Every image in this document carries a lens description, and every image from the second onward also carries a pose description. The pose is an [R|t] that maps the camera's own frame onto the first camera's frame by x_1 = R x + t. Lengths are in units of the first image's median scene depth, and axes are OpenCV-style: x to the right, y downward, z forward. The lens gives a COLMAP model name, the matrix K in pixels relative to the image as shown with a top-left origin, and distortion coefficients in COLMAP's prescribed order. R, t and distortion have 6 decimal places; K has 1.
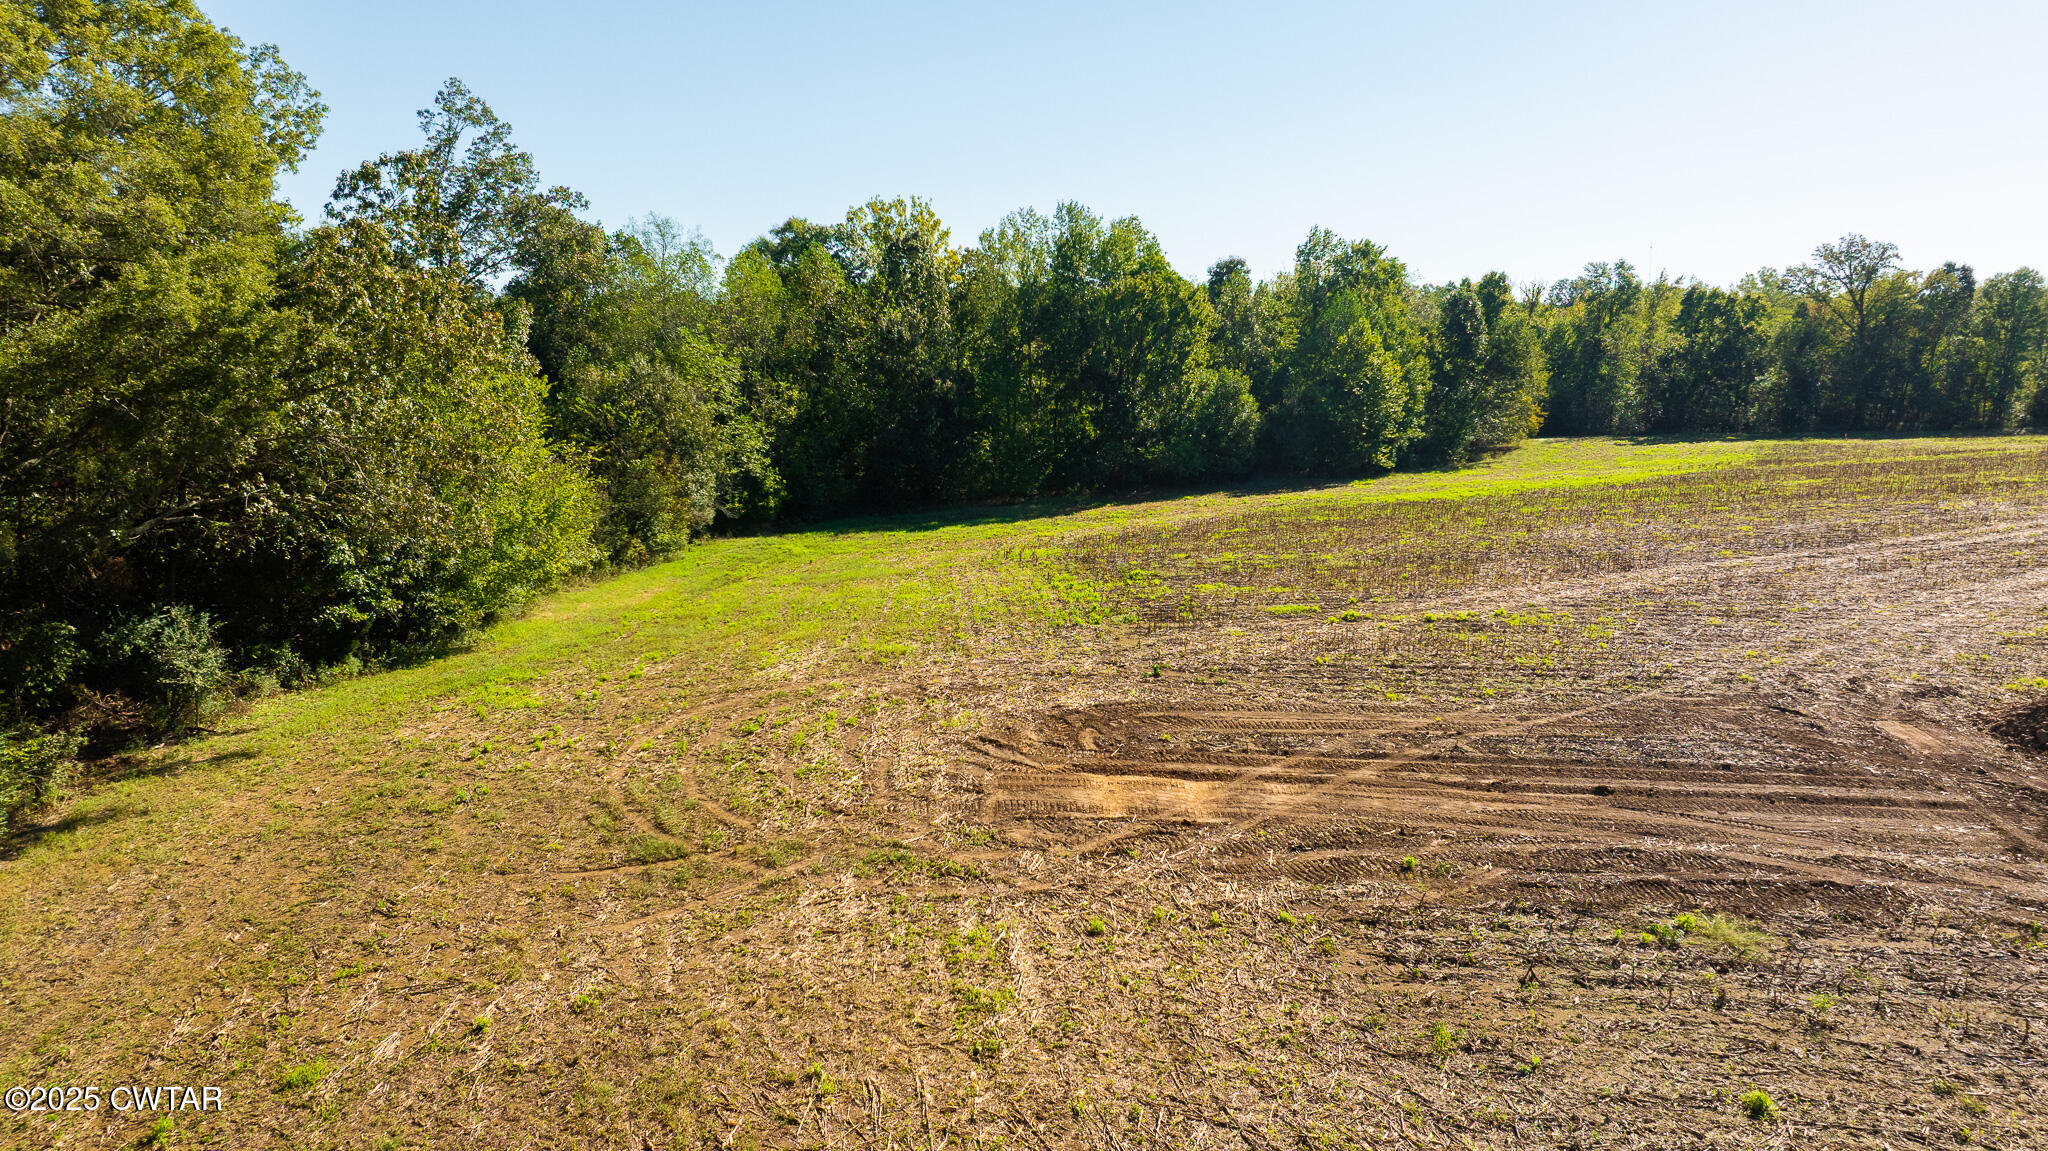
lens RADIAL K [[1460.4, 0, 1024.9], [0, 1460.4, 545.1], [0, 0, 1]] dist [-0.013581, 0.010141]
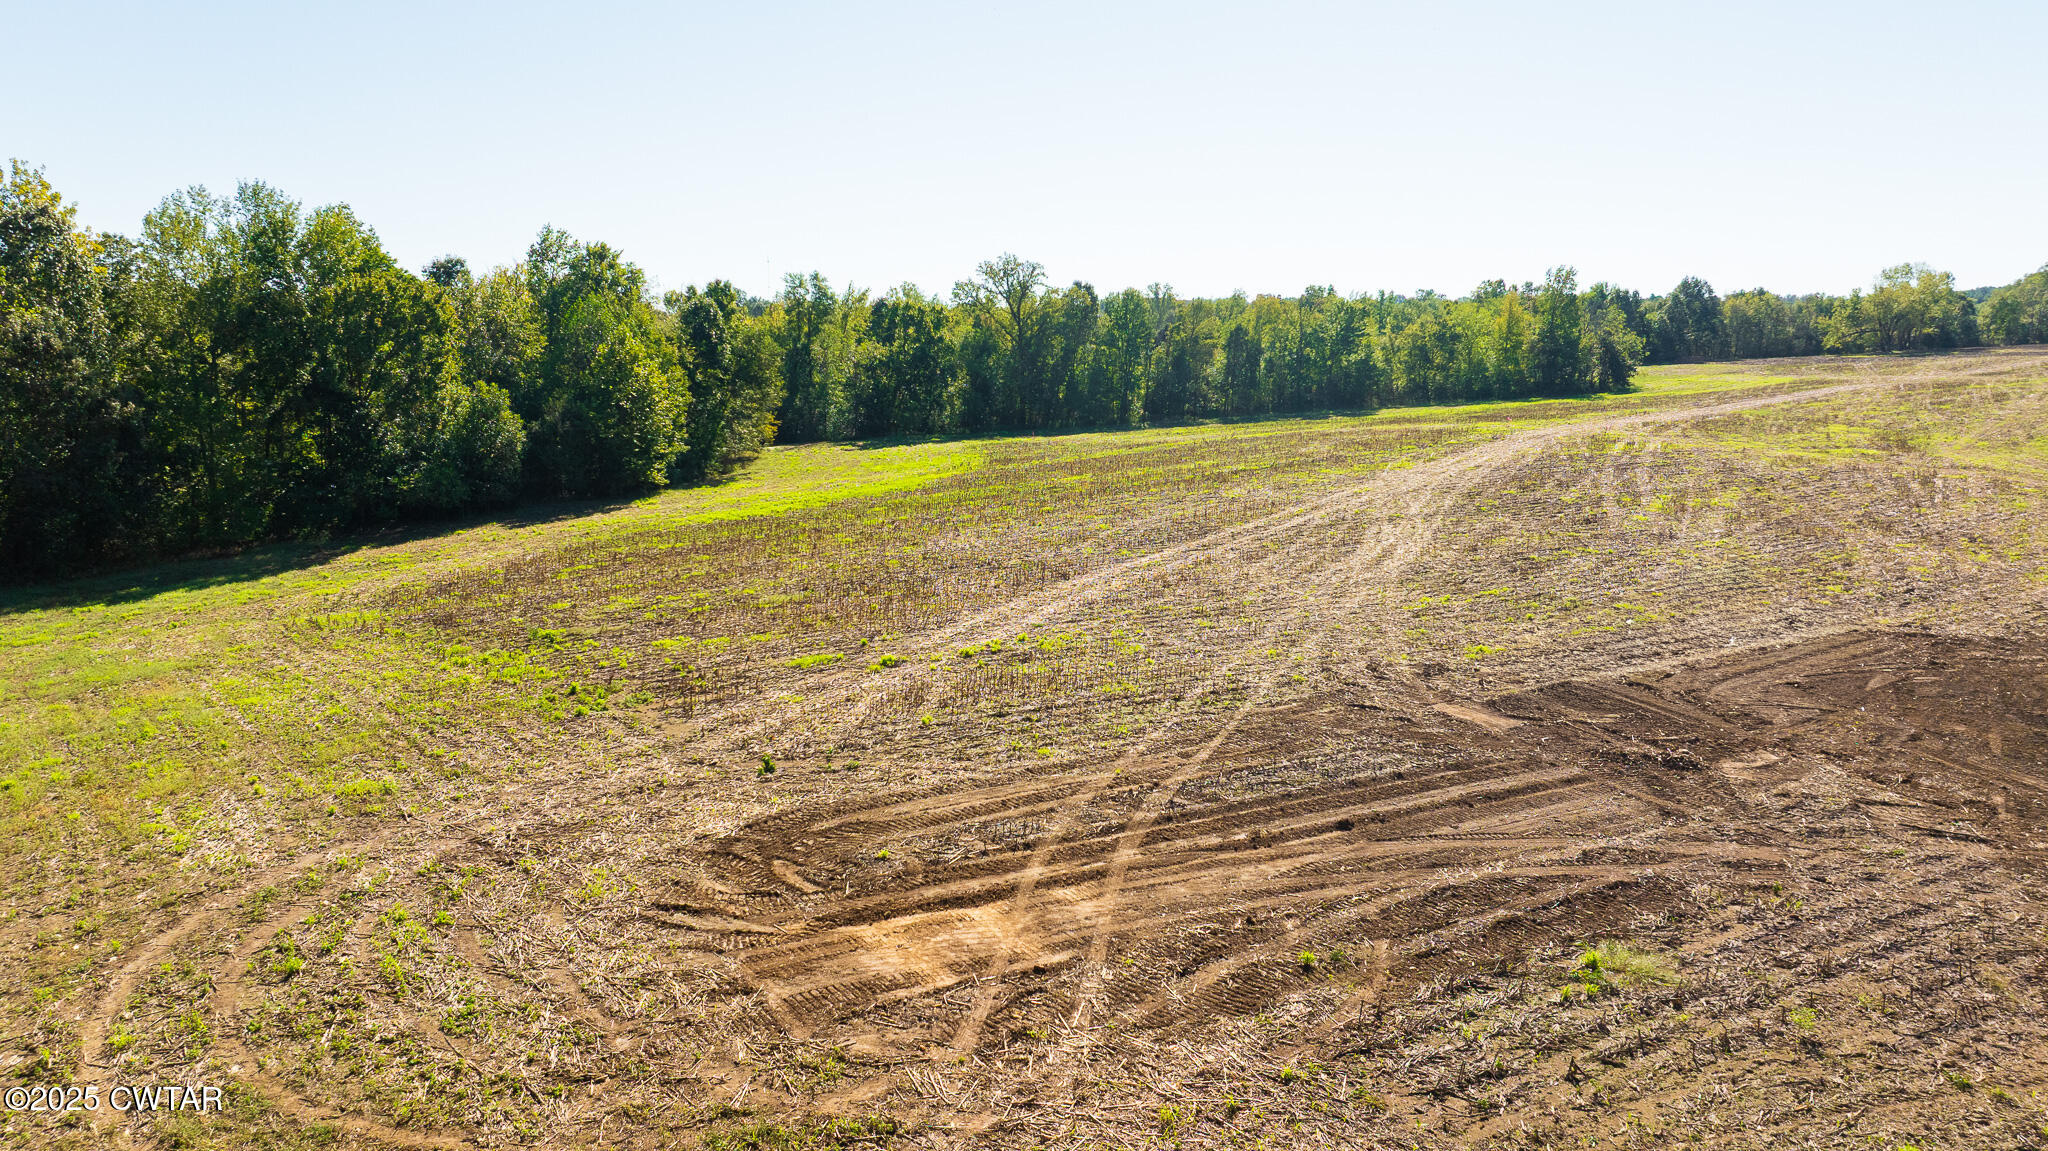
lens RADIAL K [[1460.4, 0, 1032.9], [0, 1460.4, 521.7], [0, 0, 1]] dist [-0.013581, 0.010141]
pose [[0.827923, -0.066521, 0.556883, -0.074605], [0.078858, 0.996884, 0.001842, -0.011720], [-0.555271, 0.042390, 0.830589, 0.085212]]
